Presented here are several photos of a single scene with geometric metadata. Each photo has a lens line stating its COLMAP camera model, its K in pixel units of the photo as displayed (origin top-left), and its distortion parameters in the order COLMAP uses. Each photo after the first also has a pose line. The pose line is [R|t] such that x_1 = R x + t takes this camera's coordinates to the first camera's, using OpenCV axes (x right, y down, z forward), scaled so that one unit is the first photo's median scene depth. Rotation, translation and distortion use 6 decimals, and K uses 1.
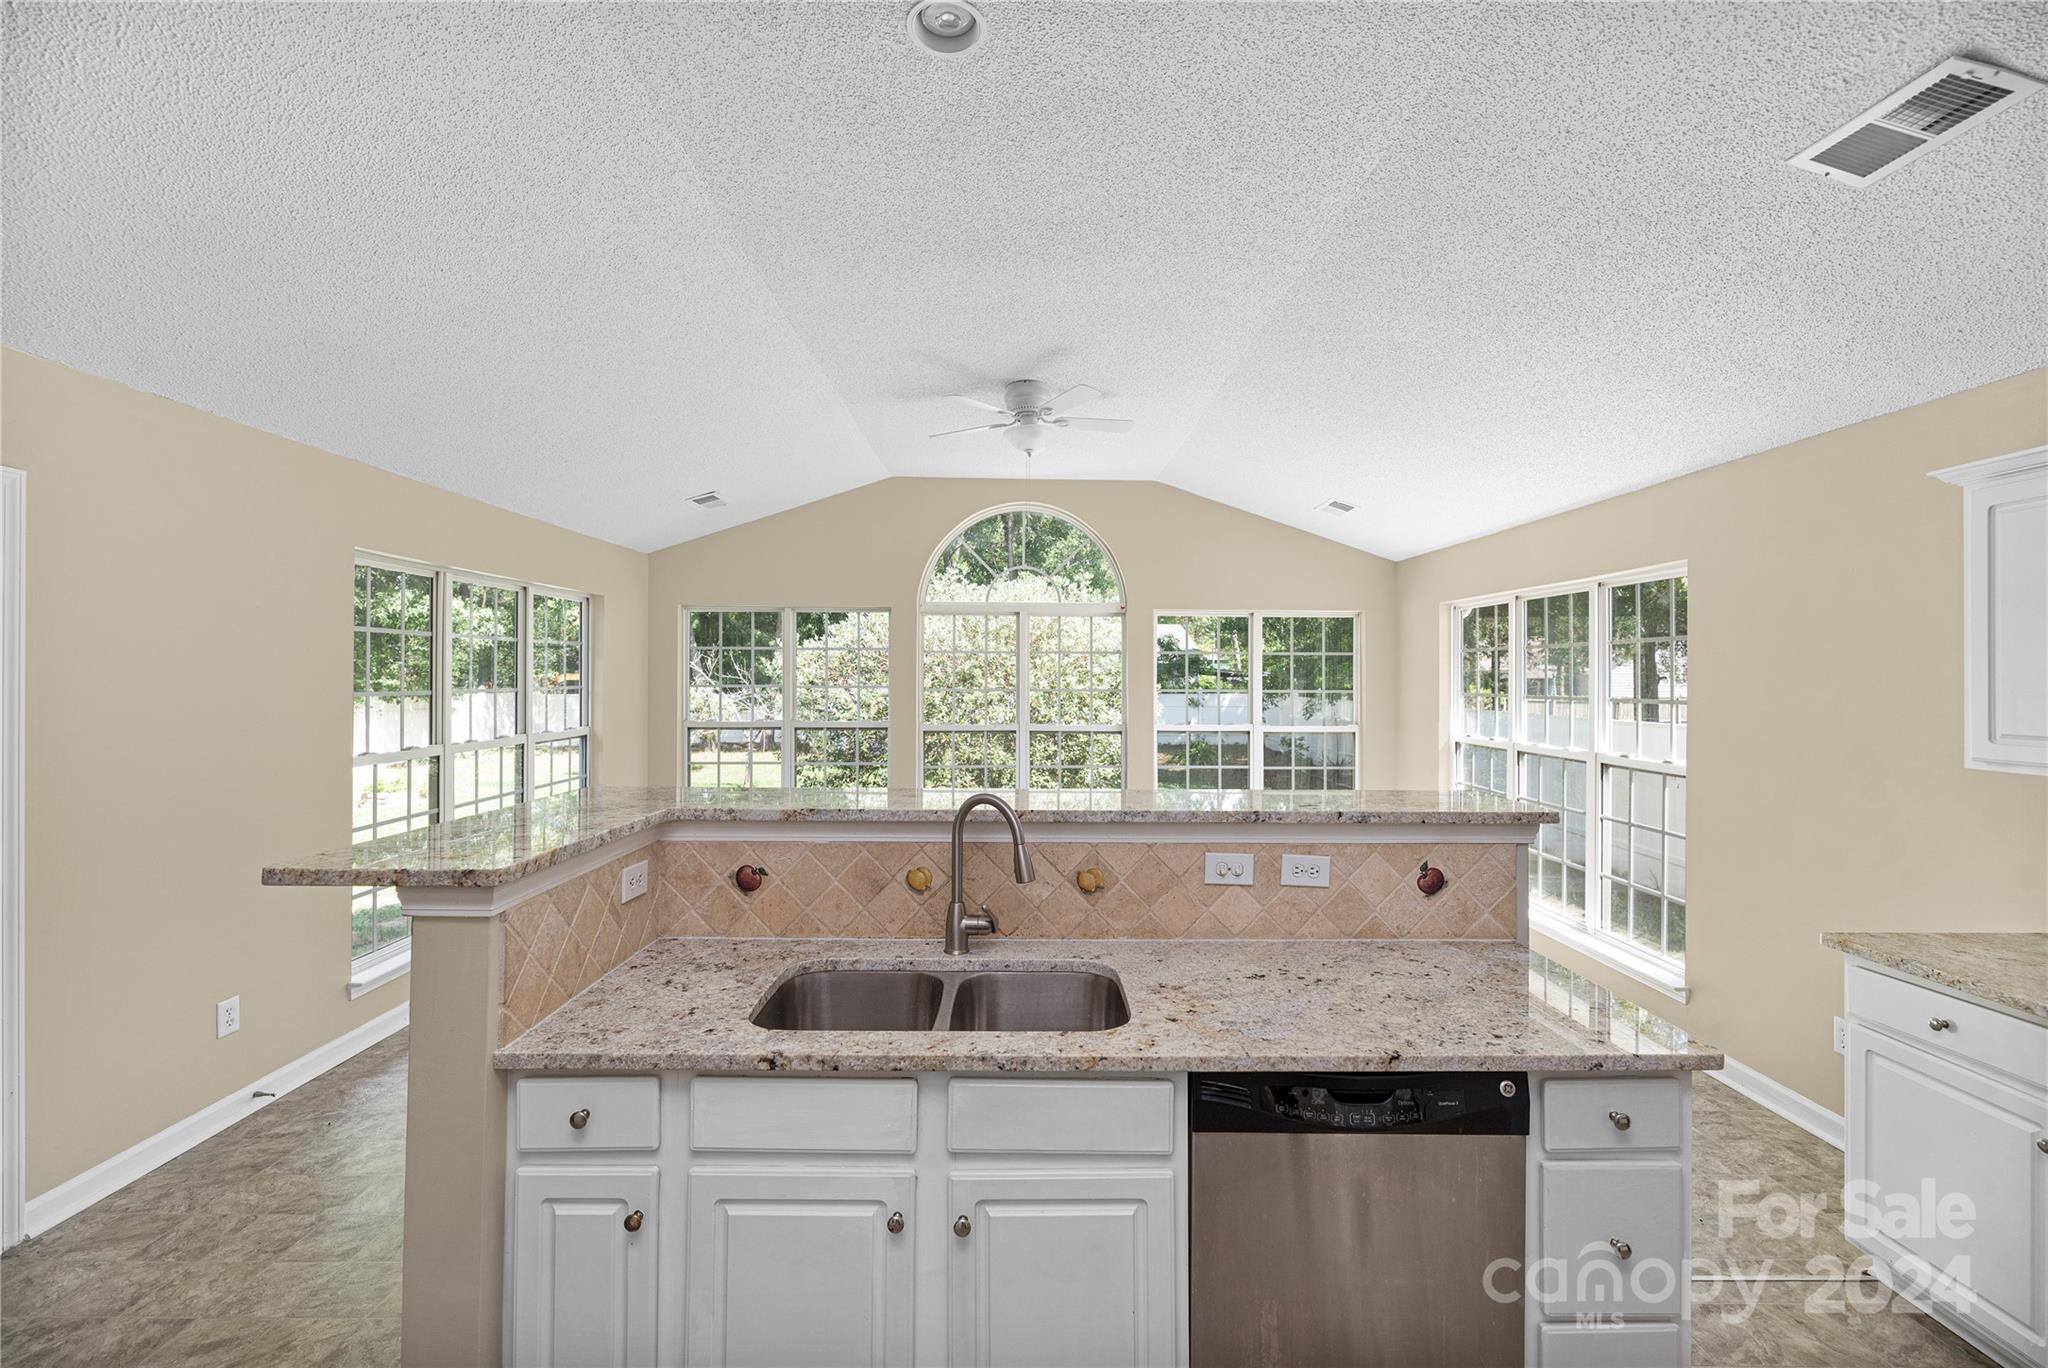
lens RADIAL K [[825.2, 0, 1022.5], [0, 825.2, 674.7], [0, 0, 1]] dist [-0.001621, 0.000951]
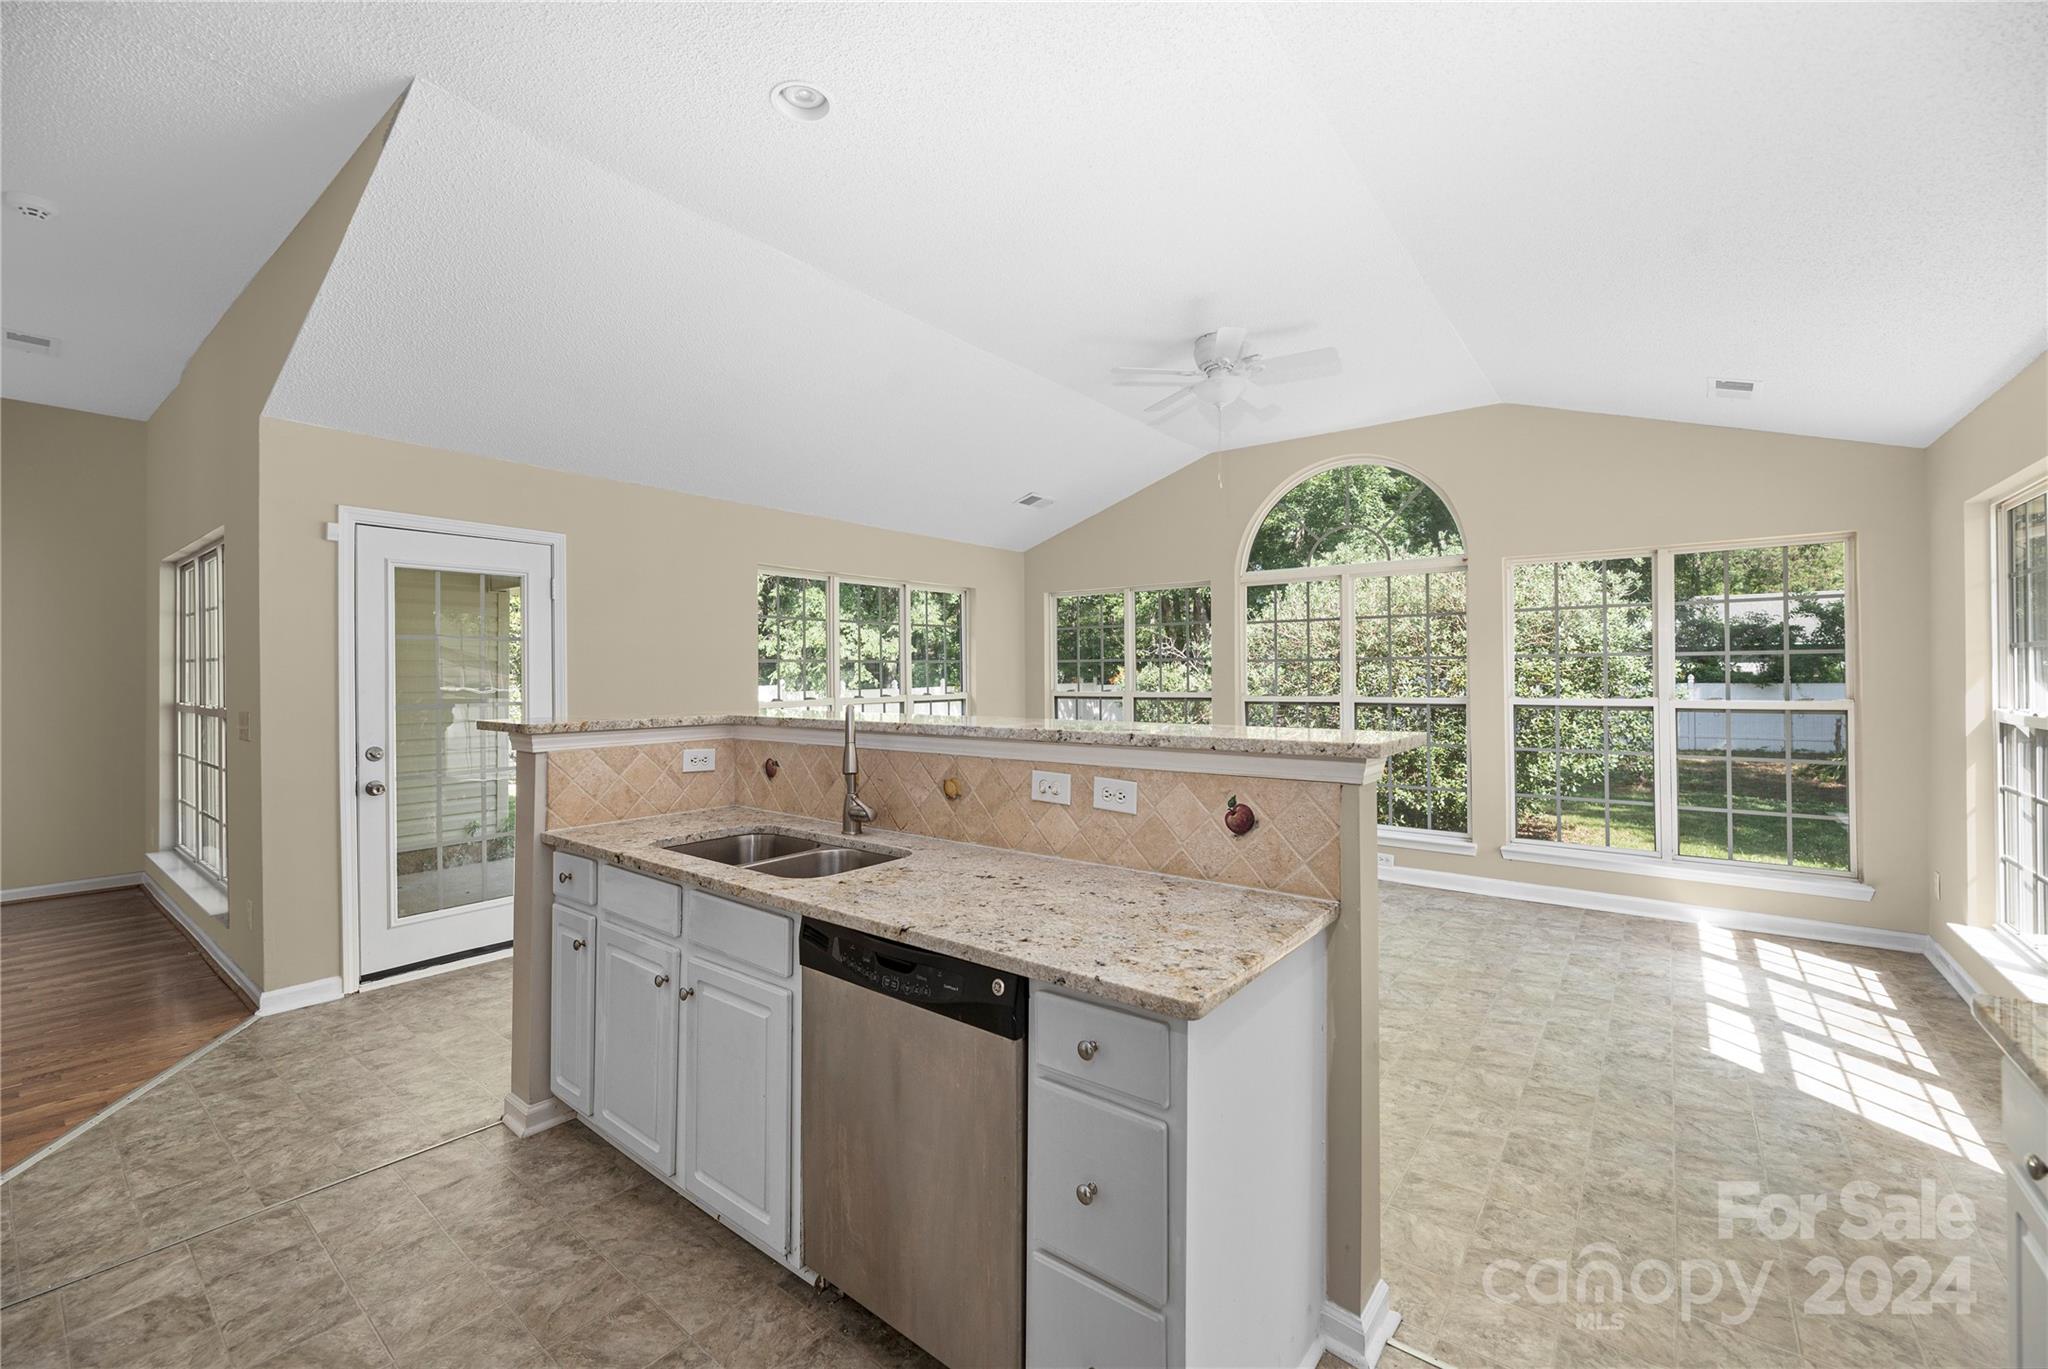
lens RADIAL K [[825.2, 0, 1063.9], [0, 825.2, 672.1], [0, 0, 1]] dist [-0.001621, 0.000951]
pose [[0.792848, -0.013263, -0.609276, 0.891796], [0.012694, 0.999906, -0.005247, 0.098338], [0.609288, -0.003574, 0.792941, 0.199331]]
